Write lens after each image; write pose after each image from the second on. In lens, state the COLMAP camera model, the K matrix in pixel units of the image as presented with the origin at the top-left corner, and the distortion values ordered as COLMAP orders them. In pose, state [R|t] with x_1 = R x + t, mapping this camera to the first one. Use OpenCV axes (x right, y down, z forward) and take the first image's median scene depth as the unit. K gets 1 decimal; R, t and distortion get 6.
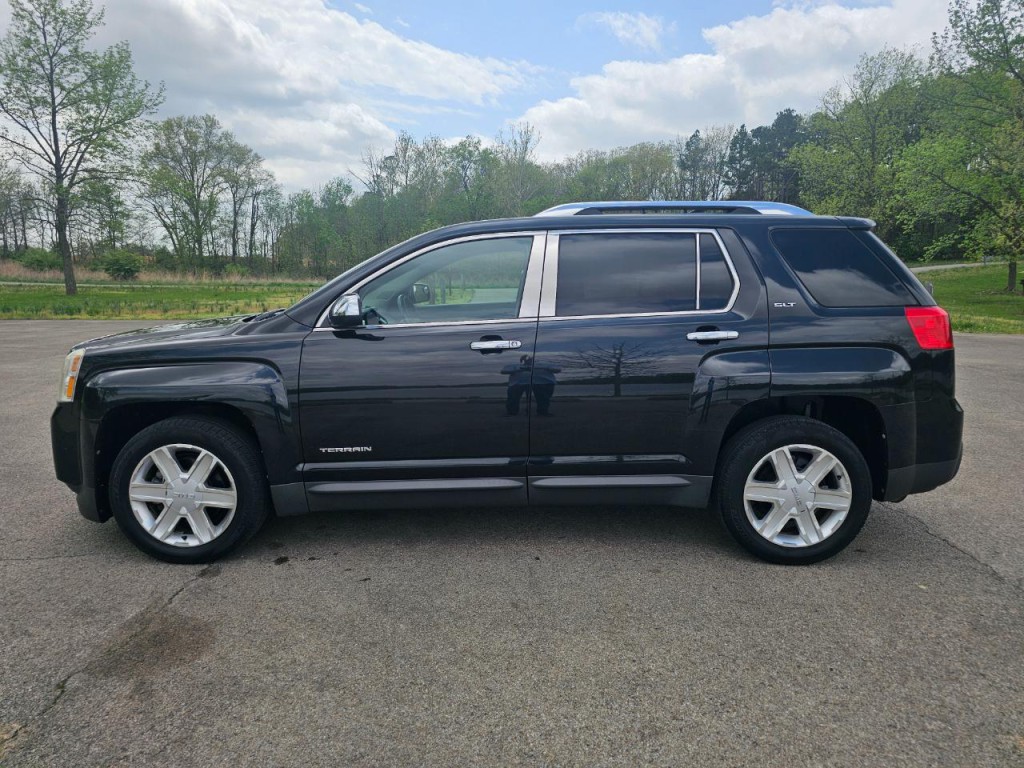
lens RADIAL K [[693.6, 0, 507.9], [0, 693.6, 383.1], [0, 0, 1]] dist [0.042891, -0.040055]
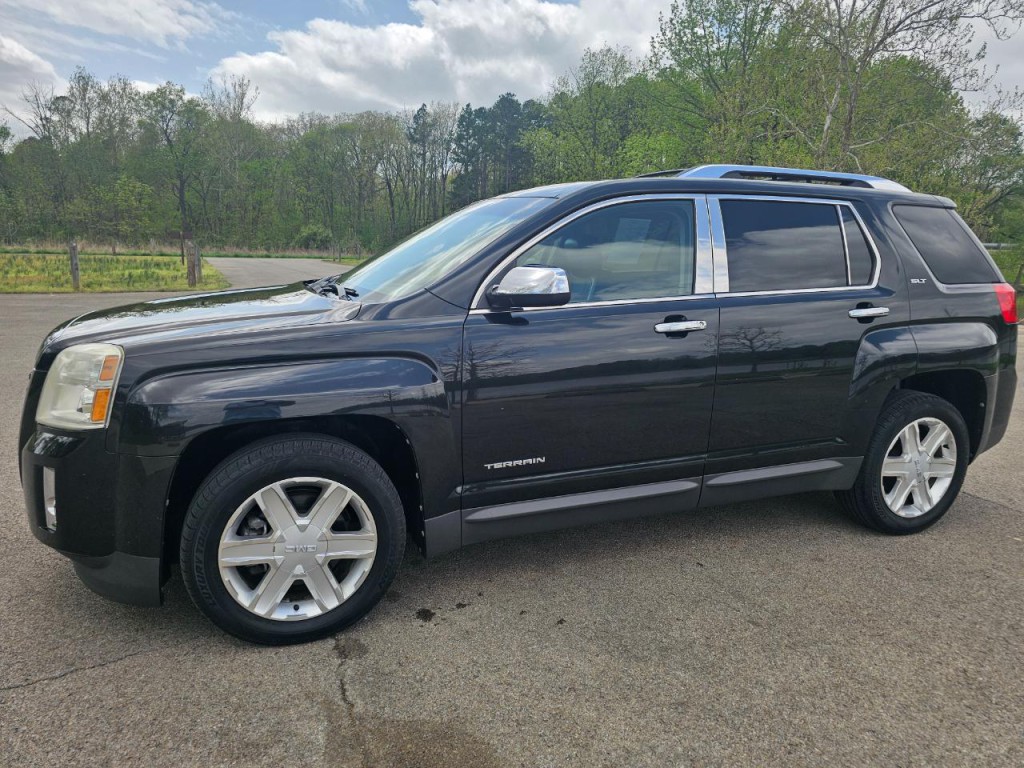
lens RADIAL K [[699.6, 0, 505.4], [0, 699.6, 390.9], [0, 0, 1]] dist [0.059103, -0.048281]
pose [[0.924296, -0.053915, 0.377850, -0.526967], [0.037203, 0.997985, 0.051396, -0.027579], [-0.379859, -0.033448, 0.924439, 0.265888]]
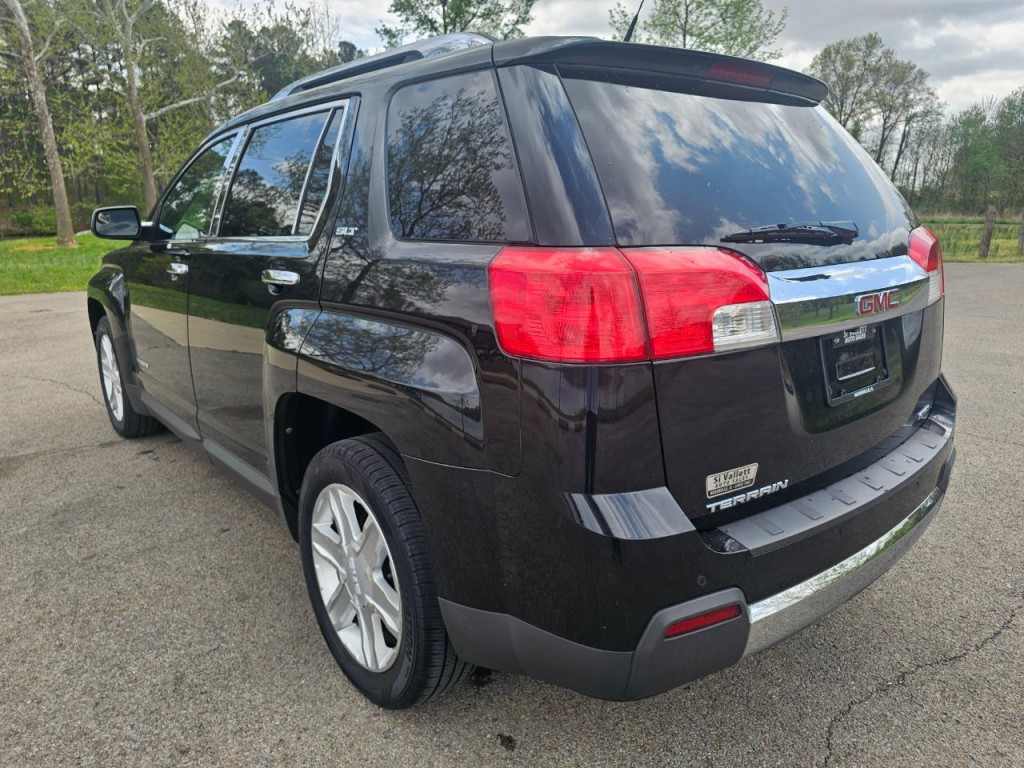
lens RADIAL K [[693.6, 0, 507.9], [0, 693.6, 383.1], [0, 0, 1]] dist [0.042891, -0.040055]
pose [[0.640896, 0.185194, -0.744953, 0.868691], [-0.119510, 0.982701, 0.141482, -0.084086], [0.758268, -0.001646, 0.651941, 0.715015]]
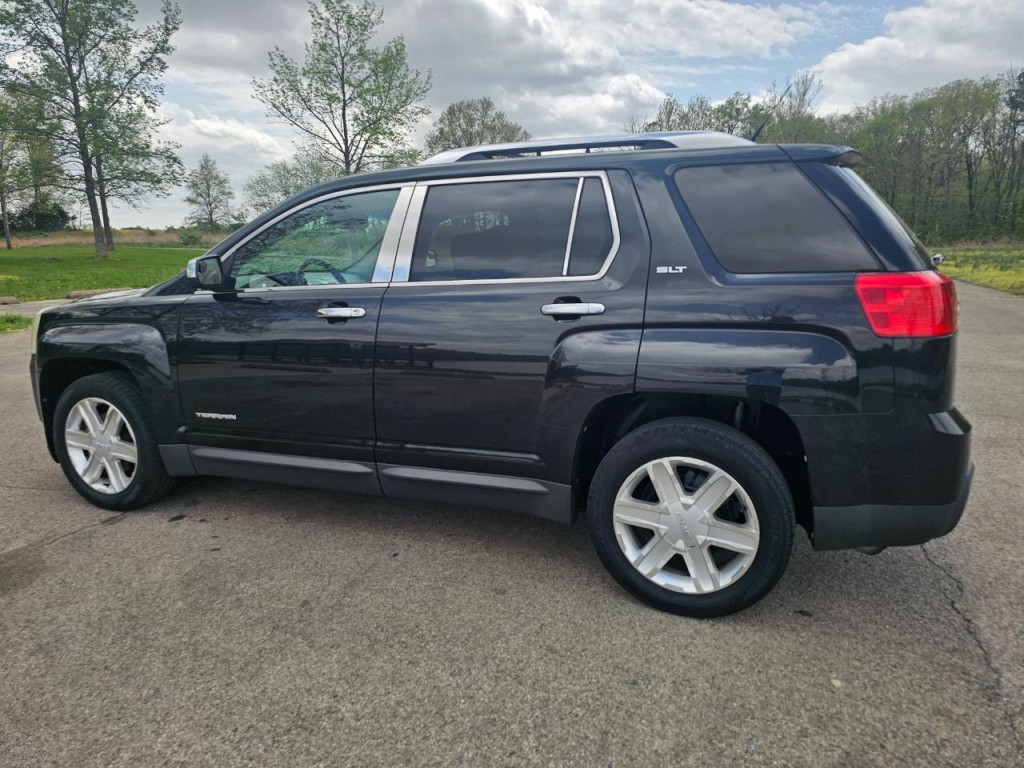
lens RADIAL K [[687.5, 0, 504.2], [0, 687.5, 378.8], [0, 0, 1]] dist [0.044560, -0.036875]
pose [[0.926500, 0.060105, -0.371462, 0.492338], [-0.046152, 0.997859, 0.046348, -0.020488], [0.373453, -0.025798, 0.927290, 0.240446]]
